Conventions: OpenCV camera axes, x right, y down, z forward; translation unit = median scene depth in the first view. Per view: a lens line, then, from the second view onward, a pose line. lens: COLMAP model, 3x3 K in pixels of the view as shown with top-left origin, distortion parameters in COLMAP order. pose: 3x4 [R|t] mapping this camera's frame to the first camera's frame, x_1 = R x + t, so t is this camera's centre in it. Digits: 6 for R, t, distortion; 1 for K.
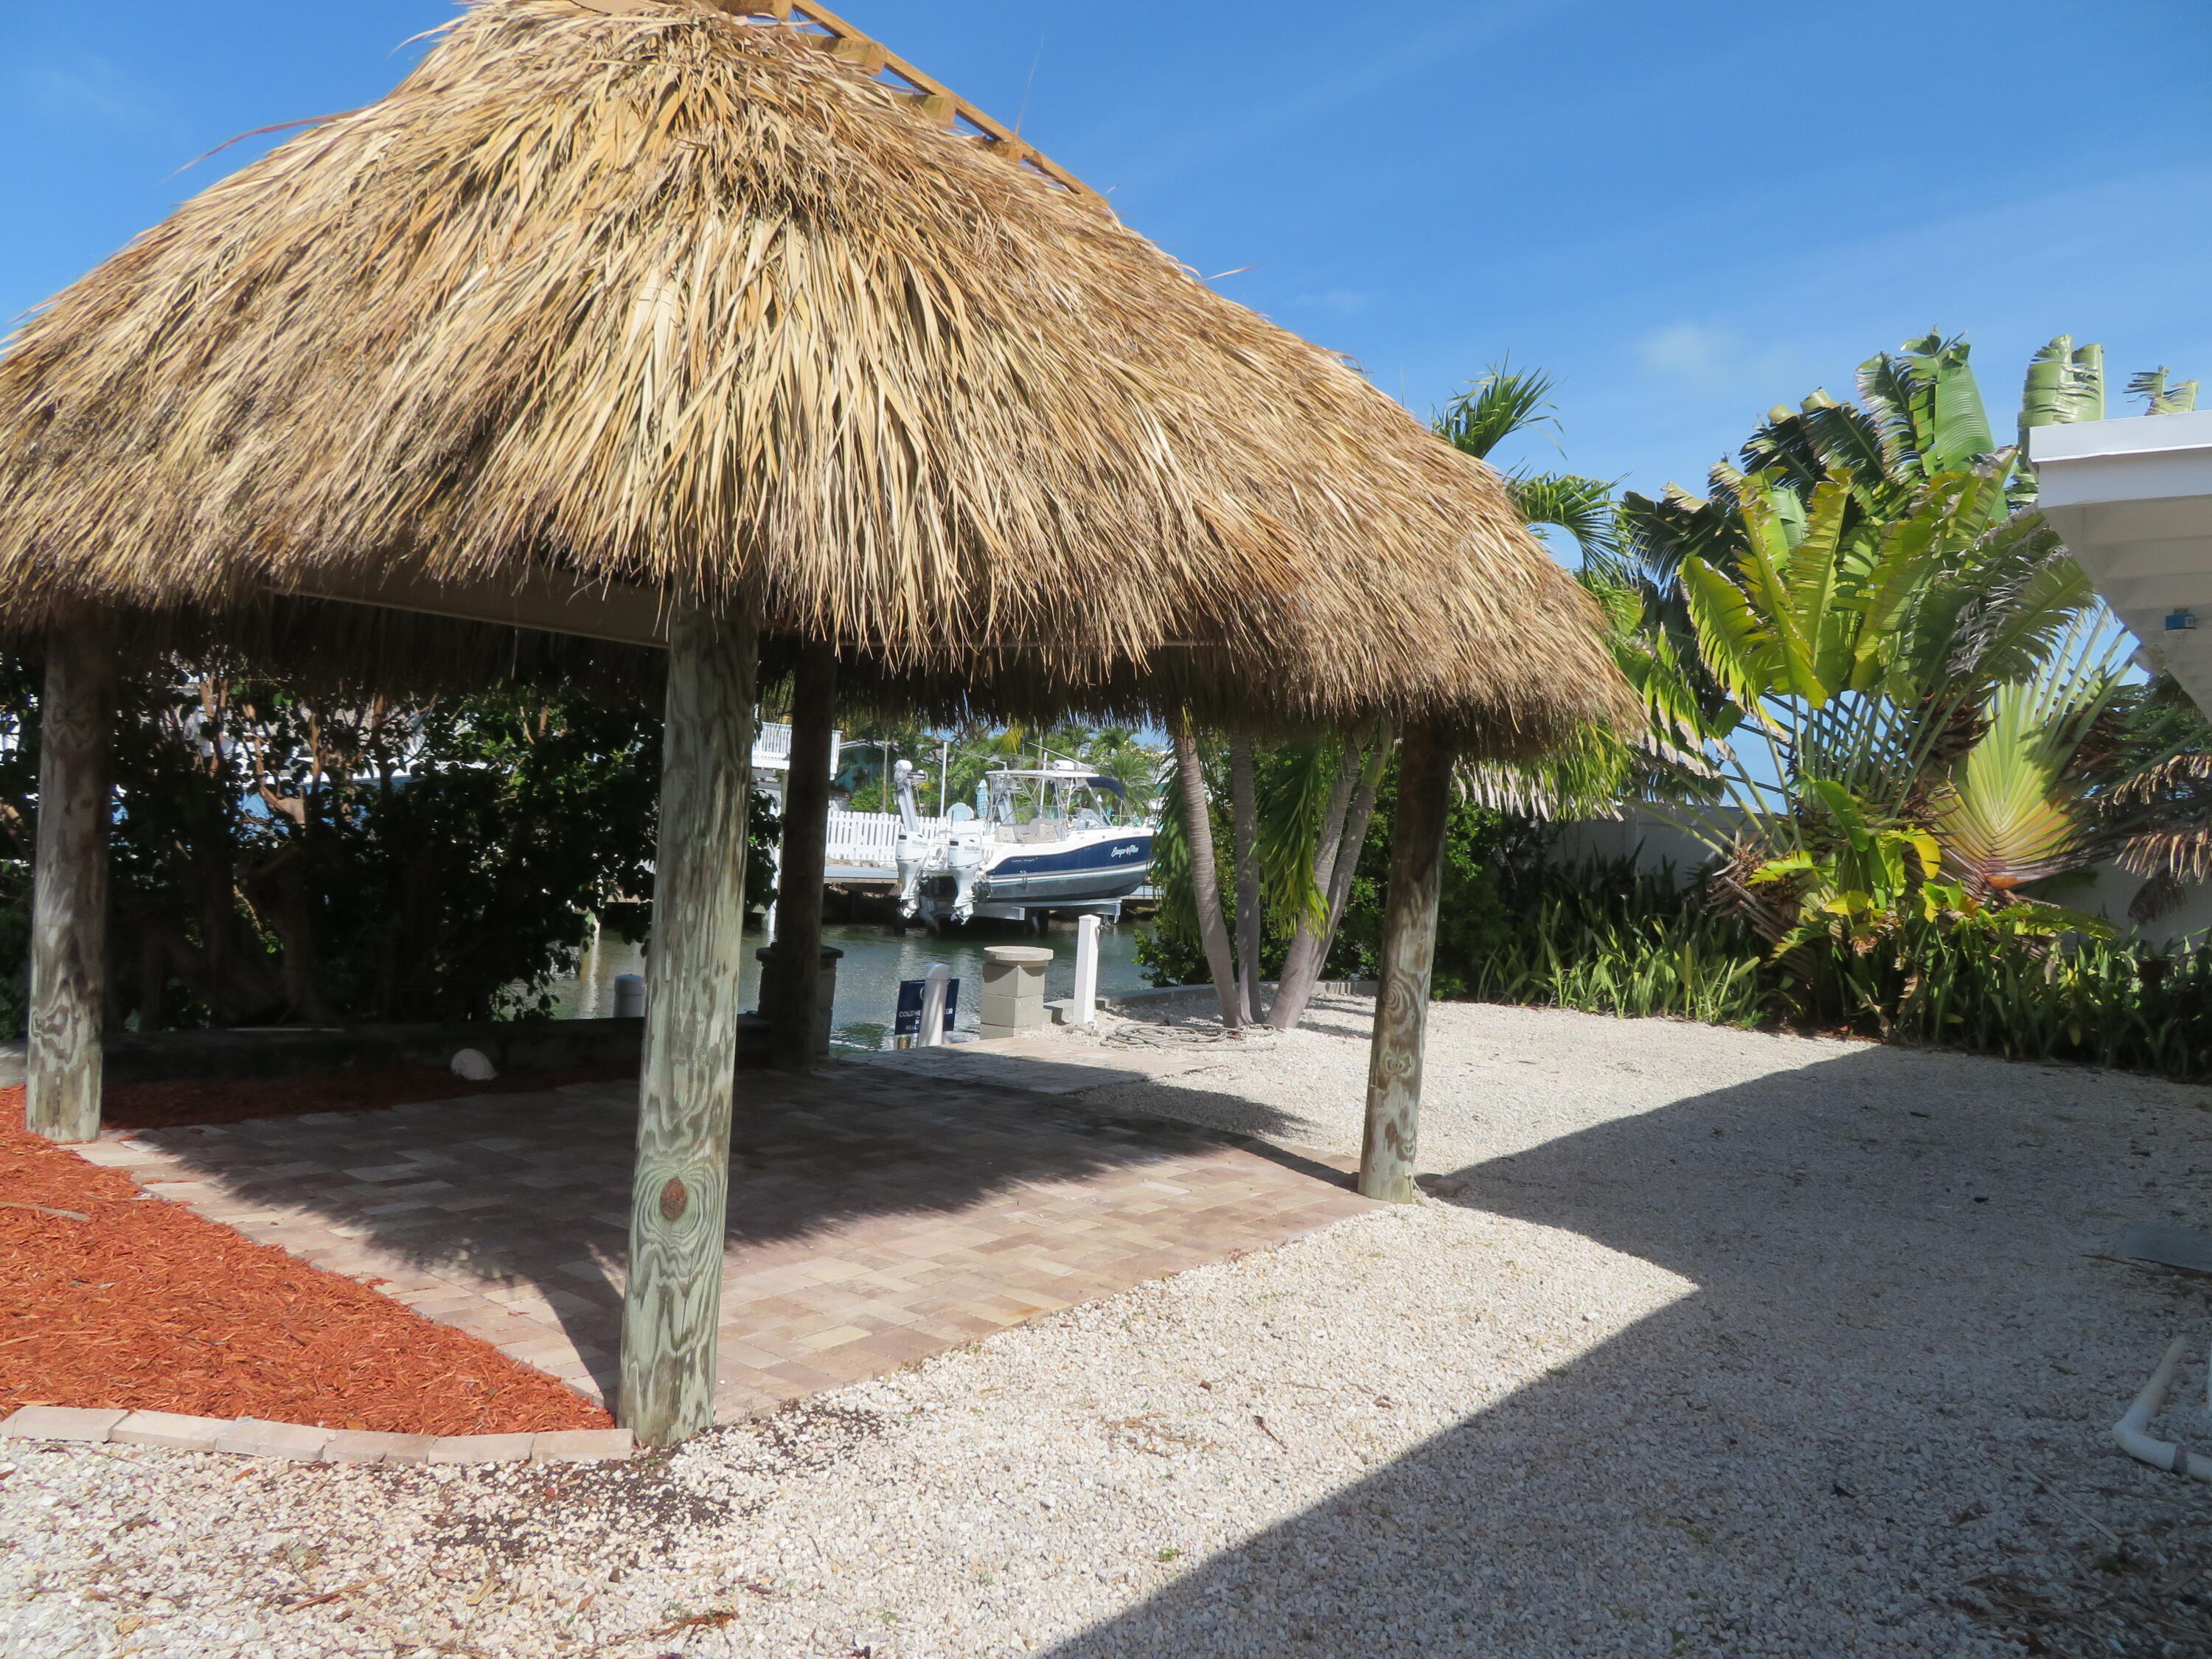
lens RADIAL K [[1572.8, 0, 1118.1], [0, 1572.8, 830.5], [0, 0, 1]] dist [-0.002311, -0.002790]
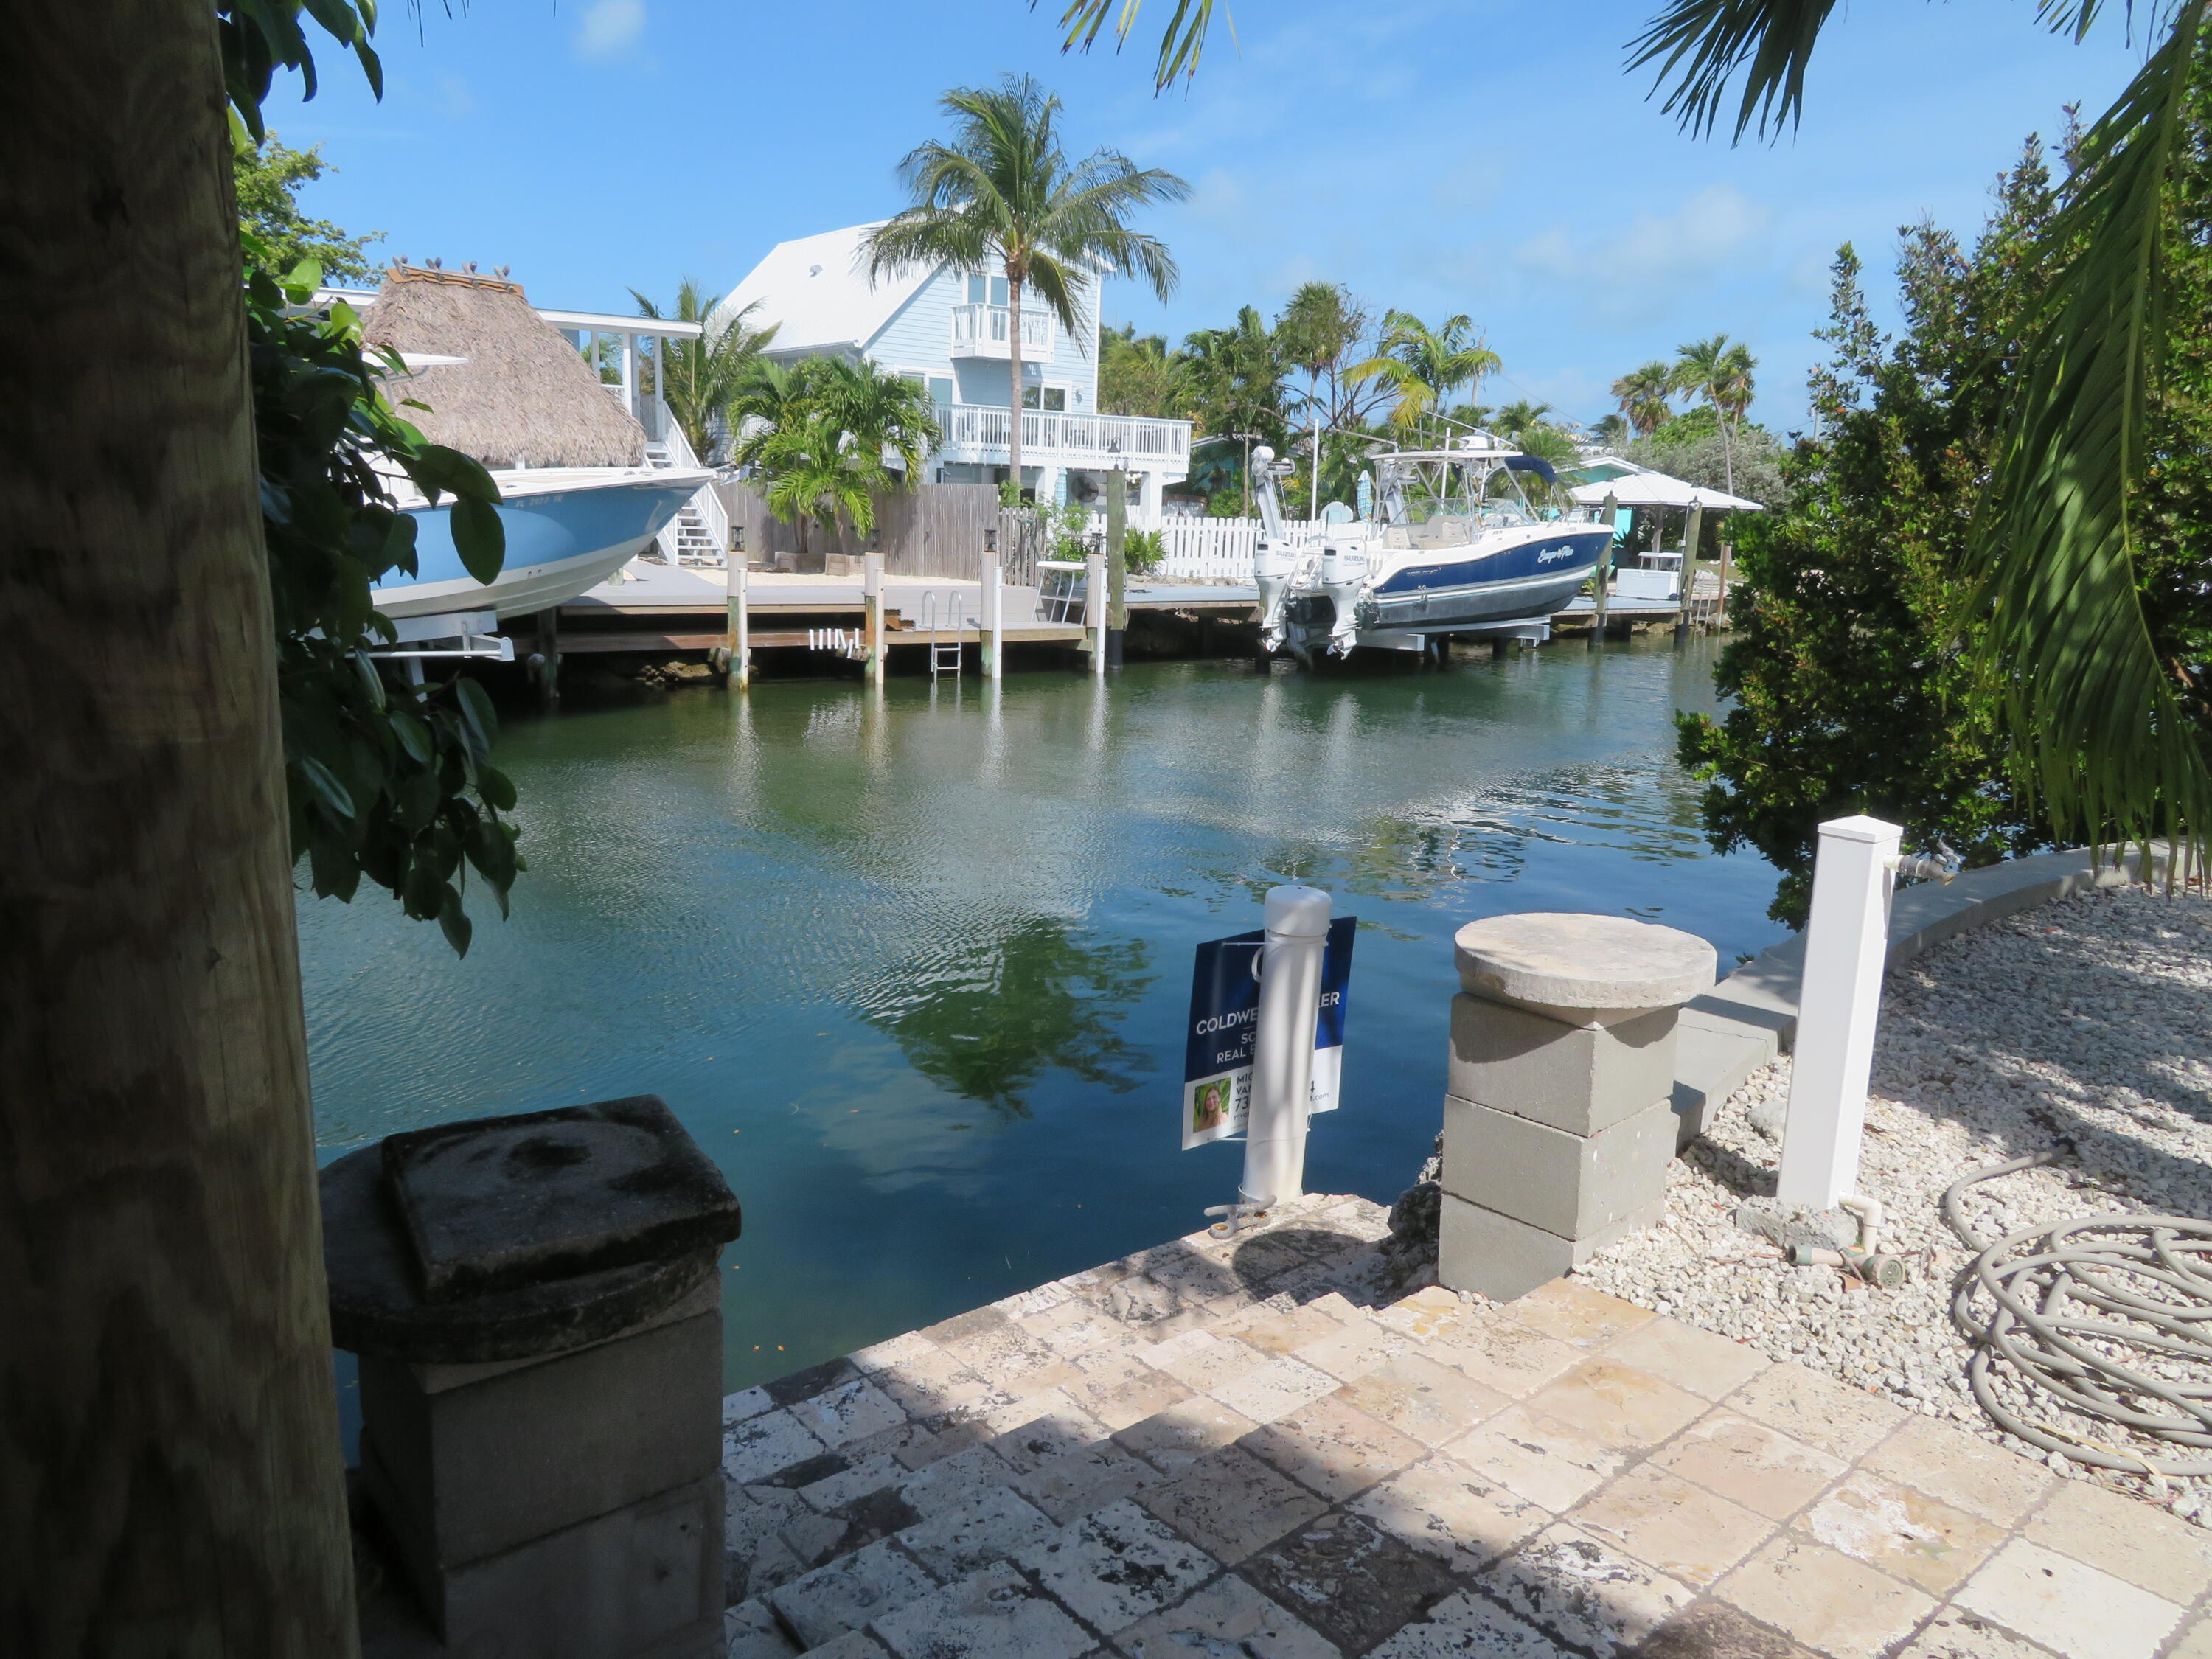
lens RADIAL K [[1572.8, 0, 1111.6], [0, 1572.8, 827.5], [0, 0, 1]] dist [-0.002311, -0.002790]
pose [[0.970959, 0.004104, -0.239209, -0.022188], [0.038898, 0.983841, 0.174770, 0.001869], [0.236061, -0.178999, 0.955110, 0.204320]]
